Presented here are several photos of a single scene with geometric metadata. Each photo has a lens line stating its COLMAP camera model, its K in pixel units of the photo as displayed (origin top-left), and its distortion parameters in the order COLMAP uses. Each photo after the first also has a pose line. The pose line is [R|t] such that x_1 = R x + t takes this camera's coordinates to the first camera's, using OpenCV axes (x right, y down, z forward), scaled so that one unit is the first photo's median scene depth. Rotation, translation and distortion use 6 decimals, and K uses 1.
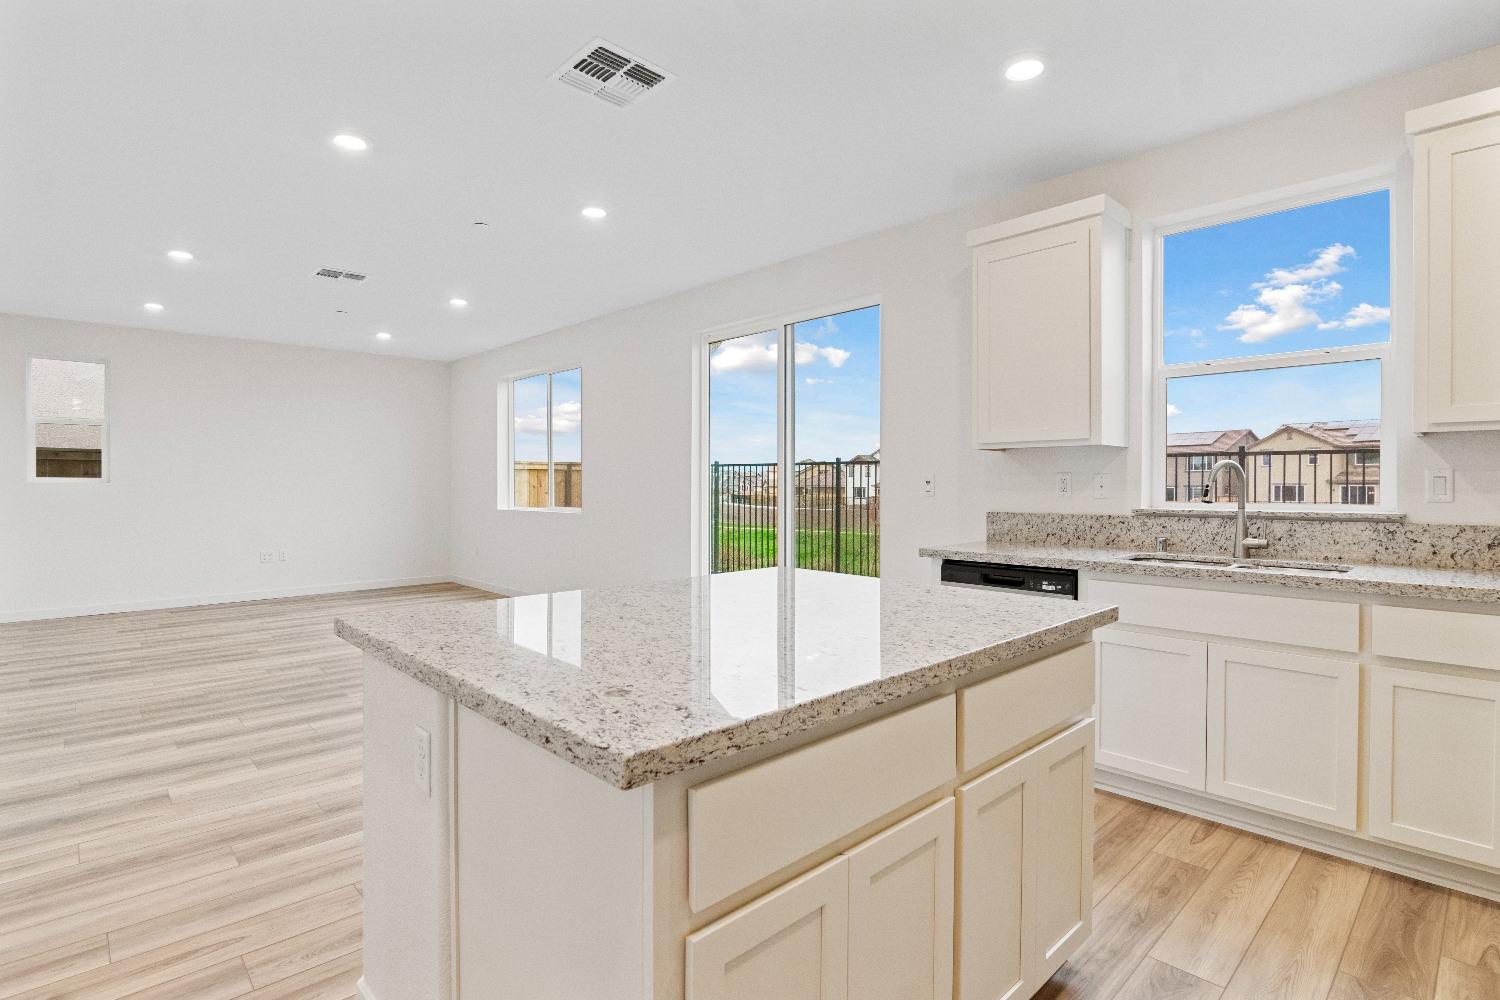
lens RADIAL K [[729.1, 0, 738.2], [0, 729.1, 488.2], [0, 0, 1]] dist [-0.004611, -0.005153]
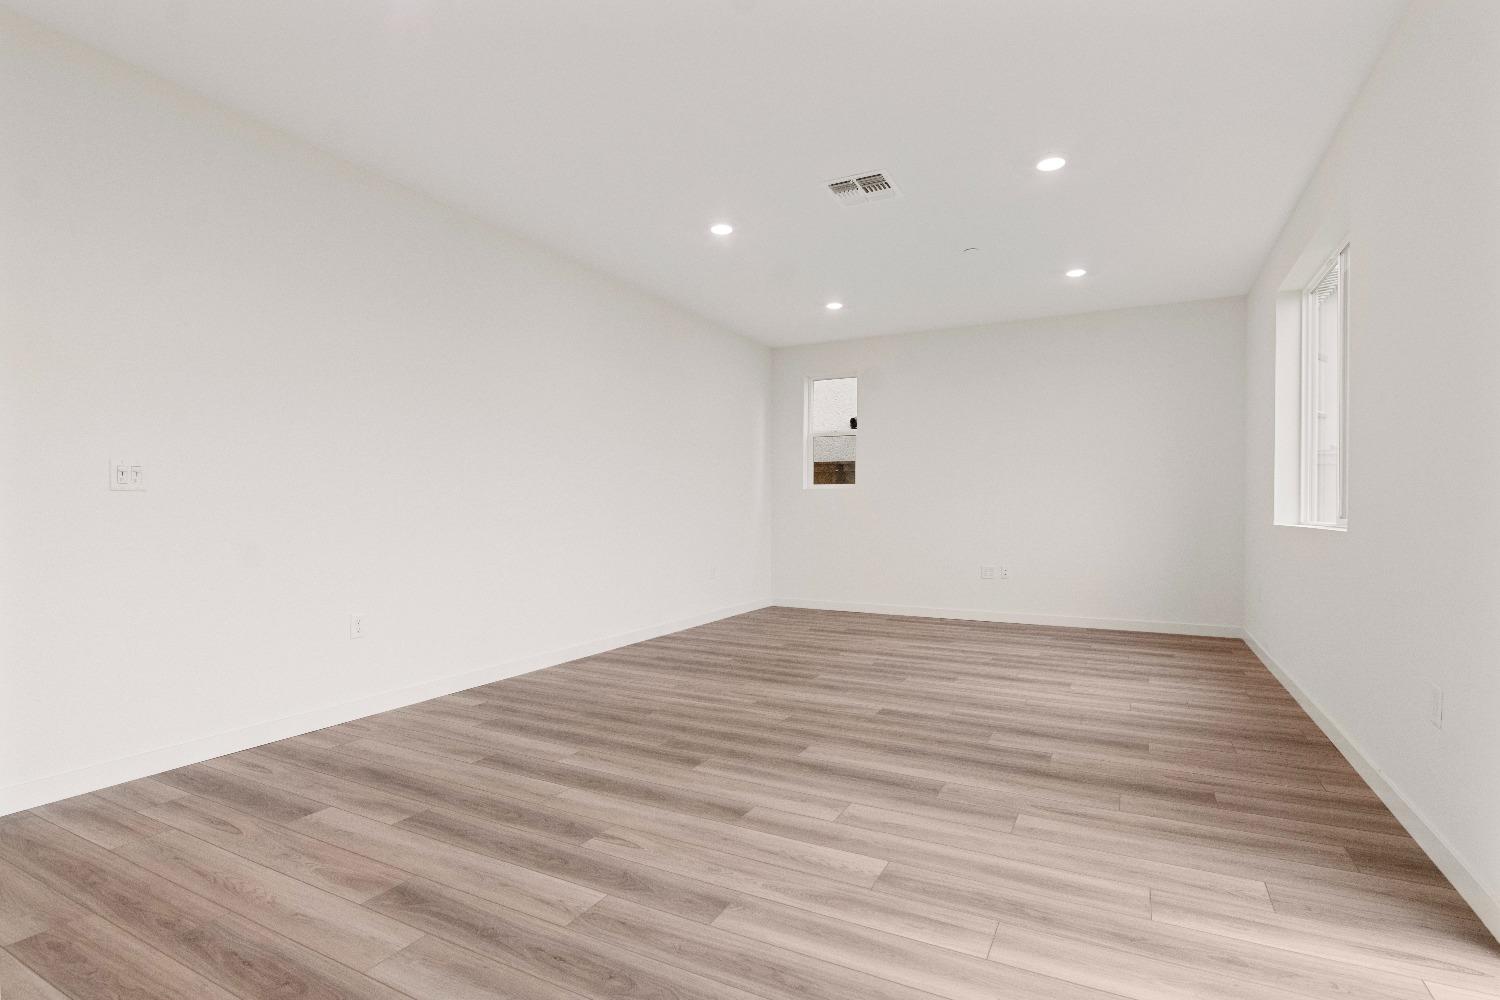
lens RADIAL K [[729.1, 0, 748.1], [0, 729.1, 517.0], [0, 0, 1]] dist [-0.004611, -0.005153]
pose [[0.328712, 0.012664, -0.944345, 0.164422], [-0.007001, 0.999915, 0.010972, 0.046113], [0.944404, 0.003005, 0.328773, 0.989300]]
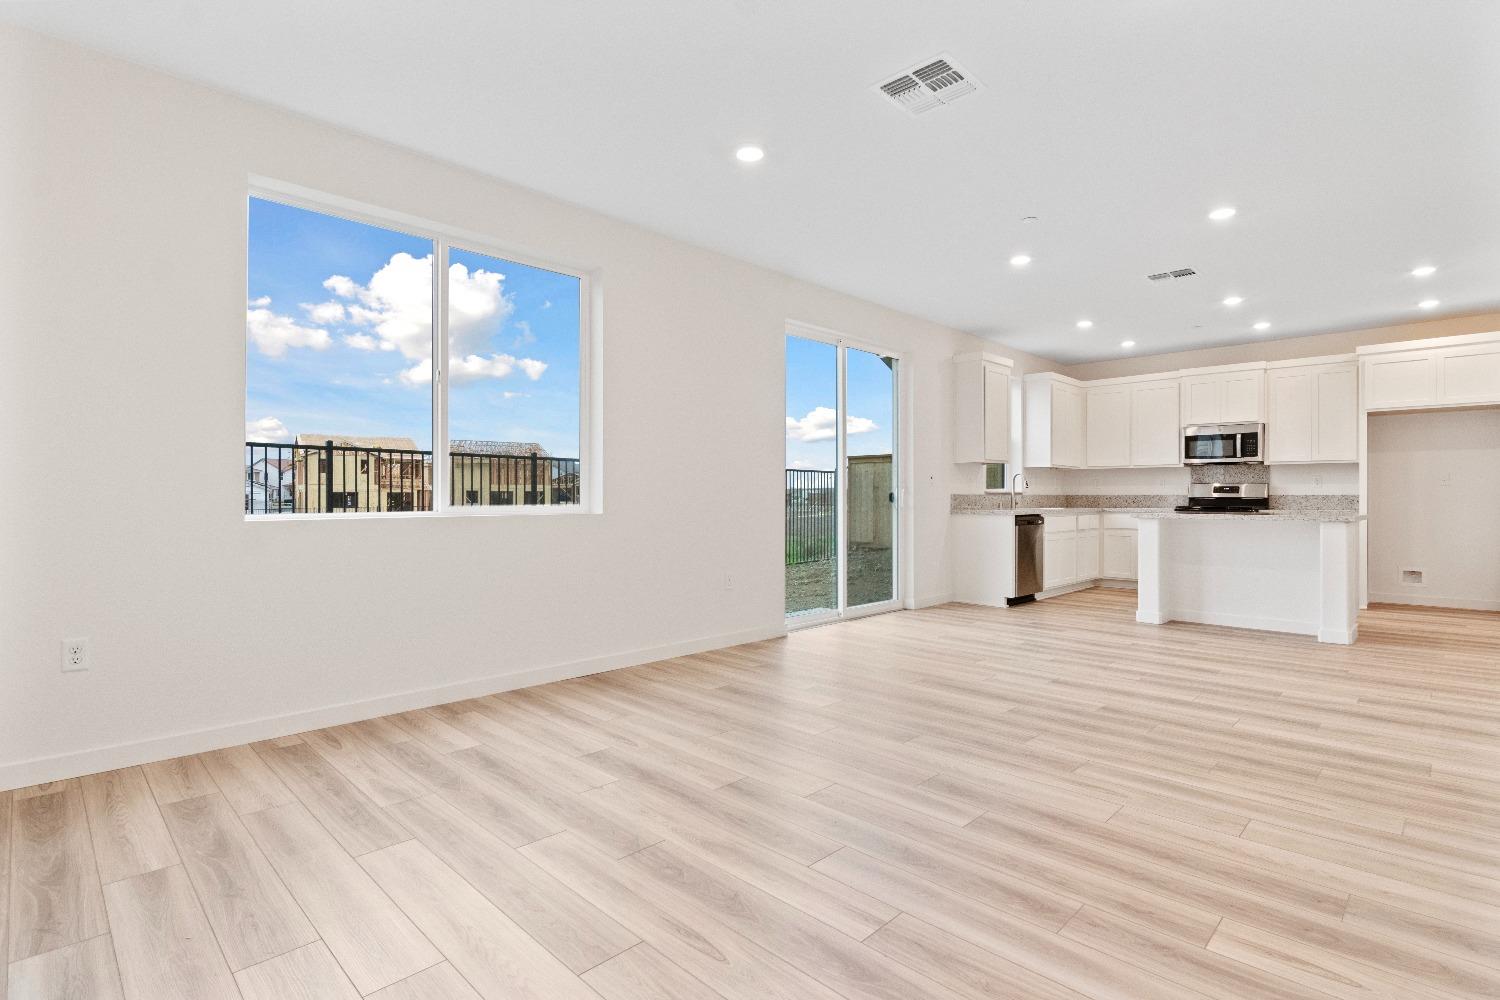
lens RADIAL K [[729.1, 0, 762.1], [0, 729.1, 501.0], [0, 0, 1]] dist [-0.004611, -0.005153]
pose [[-0.051026, -0.005815, 0.998680, -1.667595], [0.002757, 0.999978, 0.005964, 0.042591], [-0.998694, 0.003058, -0.051008, 1.754855]]
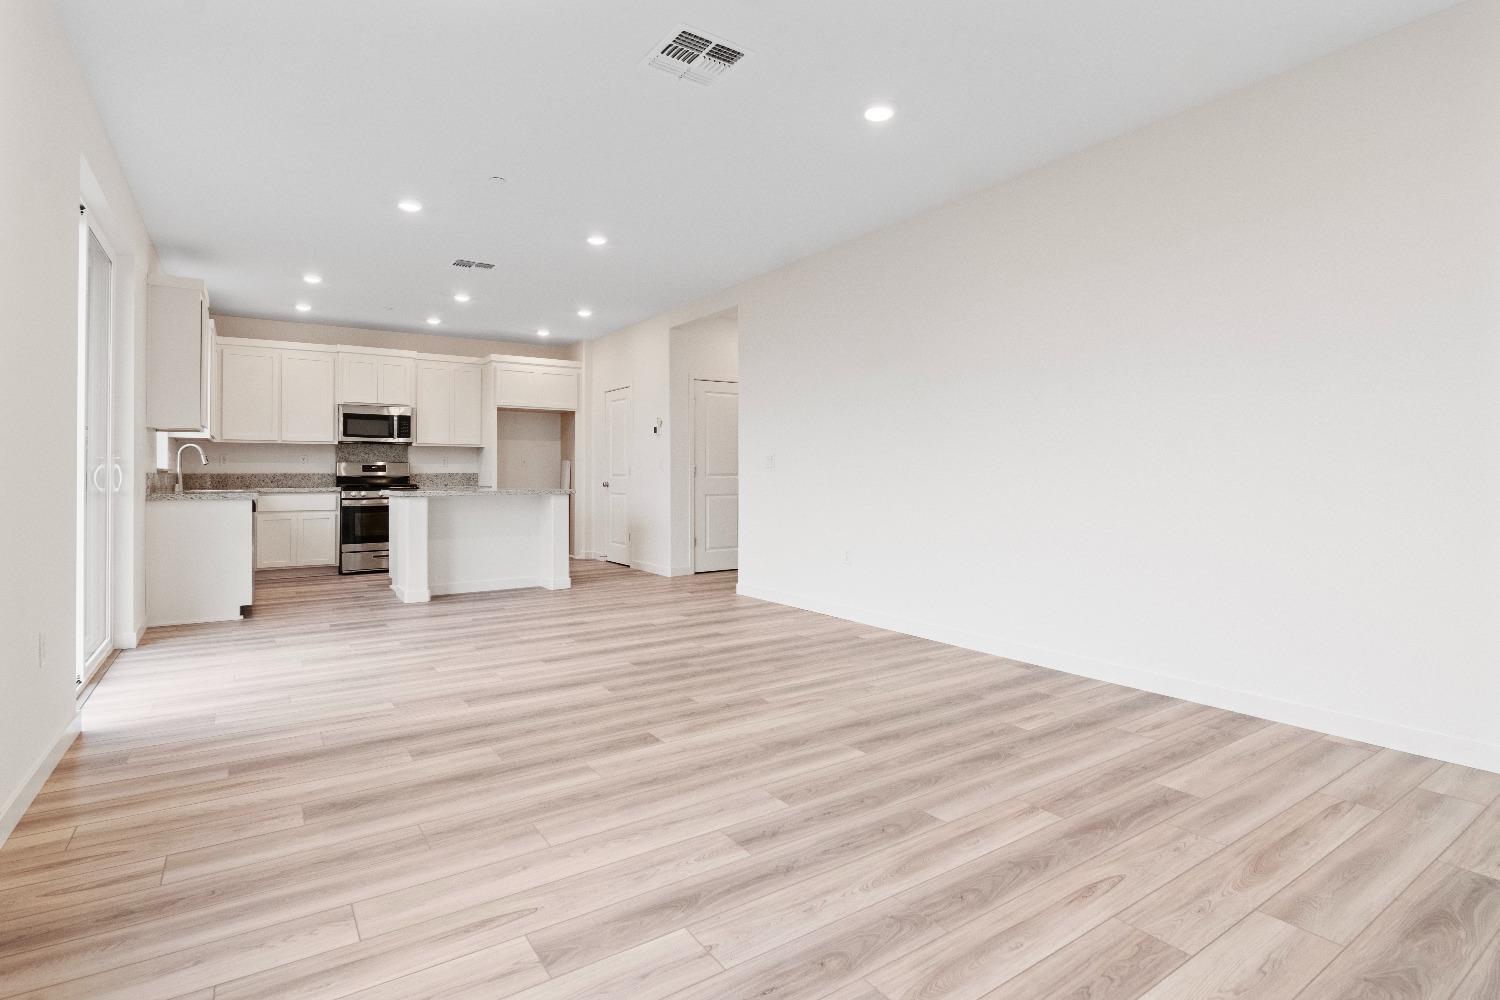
lens RADIAL K [[729.1, 0, 738.2], [0, 729.1, 477.5], [0, 0, 1]] dist [-0.004611, -0.005153]
pose [[-0.986385, 0.001827, 0.164444, -1.012648], [0.003300, 0.999957, 0.008681, 0.038183], [-0.164421, 0.009105, -0.986348, 2.330521]]
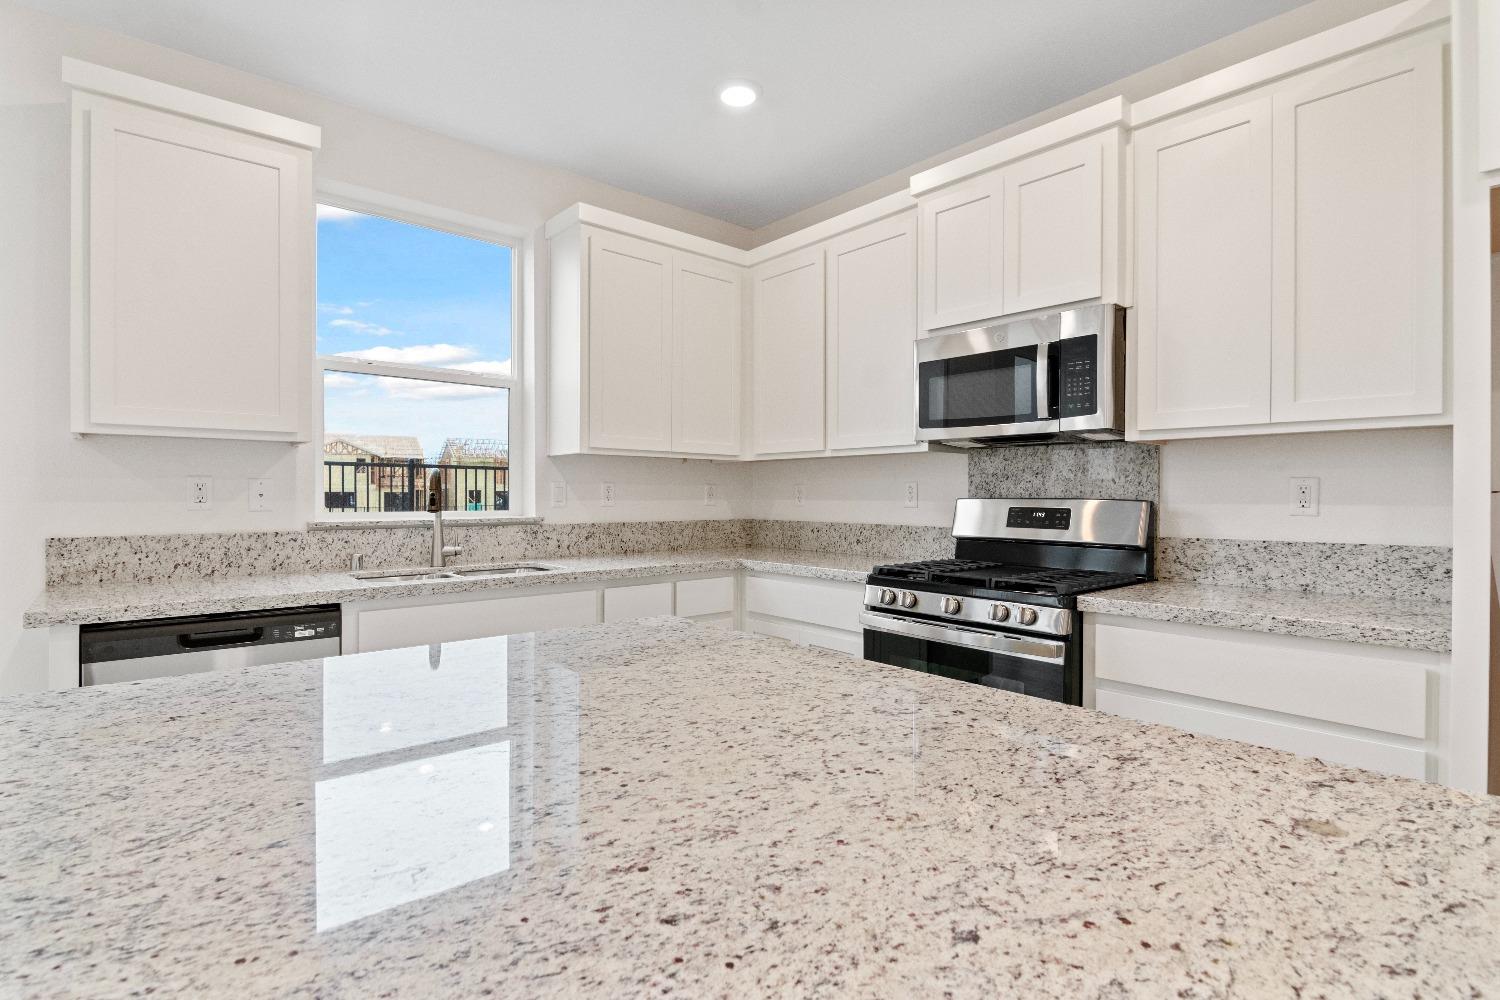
lens RADIAL K [[729.1, 0, 752.2], [0, 729.1, 499.0], [0, 0, 1]] dist [-0.004611, -0.005153]
pose [[0.041765, -0.005808, 0.999111, -0.245036], [0.003715, 0.999977, 0.005657, -0.000878], [-0.999121, 0.003475, 0.041786, 0.446020]]
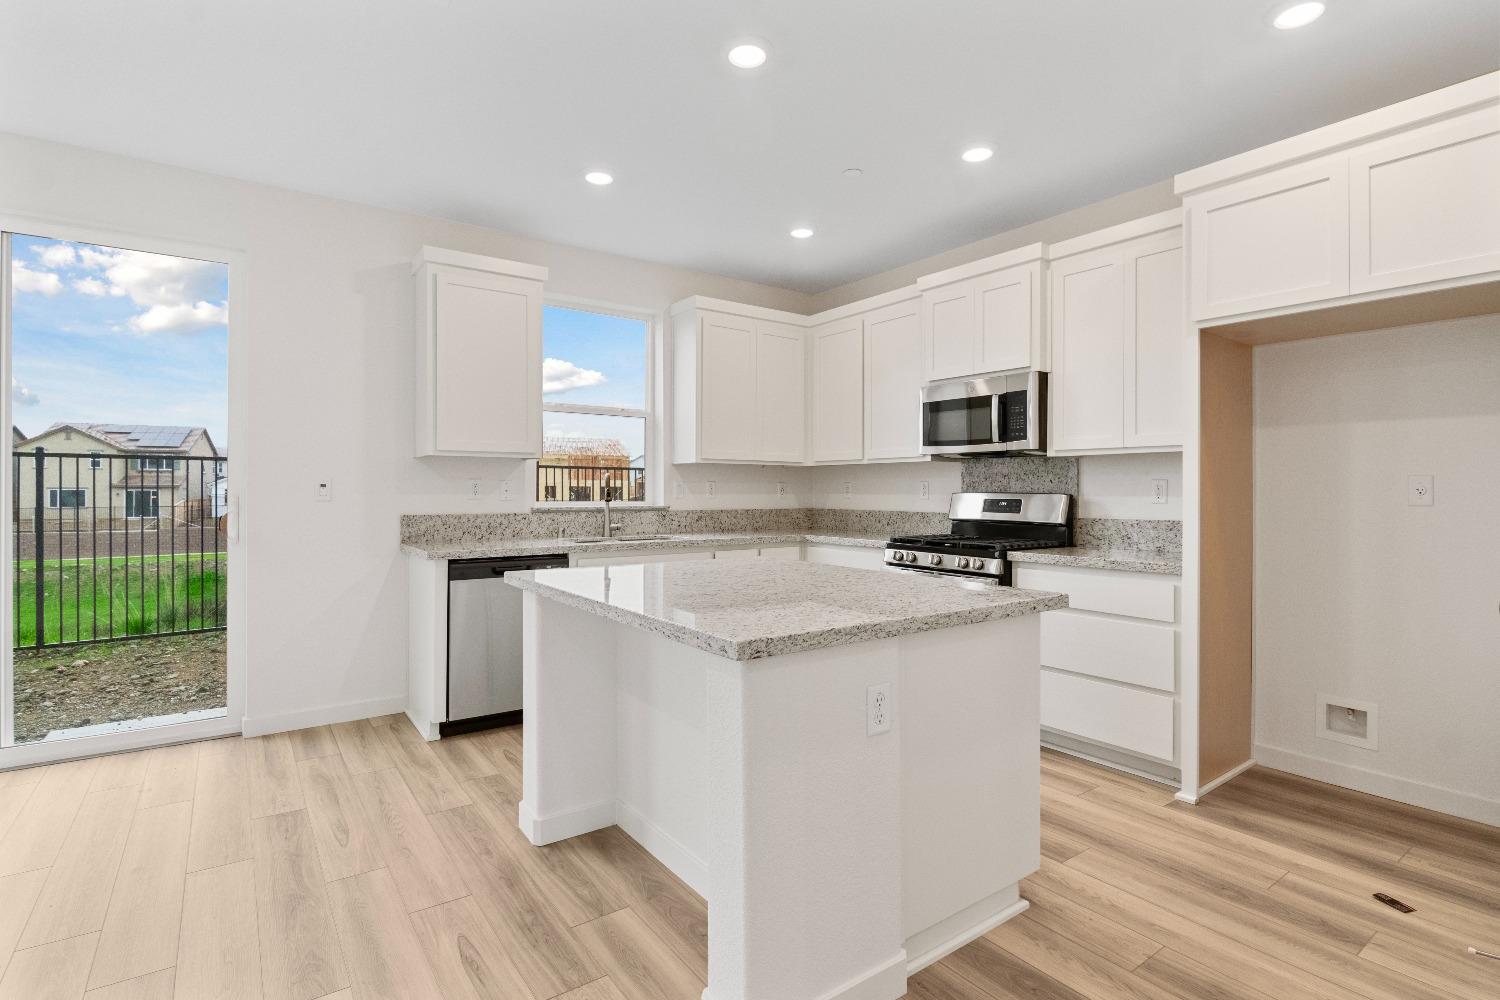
lens RADIAL K [[729.1, 0, 750.3], [0, 729.1, 490.6], [0, 0, 1]] dist [-0.004611, -0.005153]
pose [[0.133096, 0.000109, 0.991103, -0.675526], [0.003327, 0.999994, -0.000556, -0.000270], [-0.991098, 0.003372, 0.133095, 0.418016]]
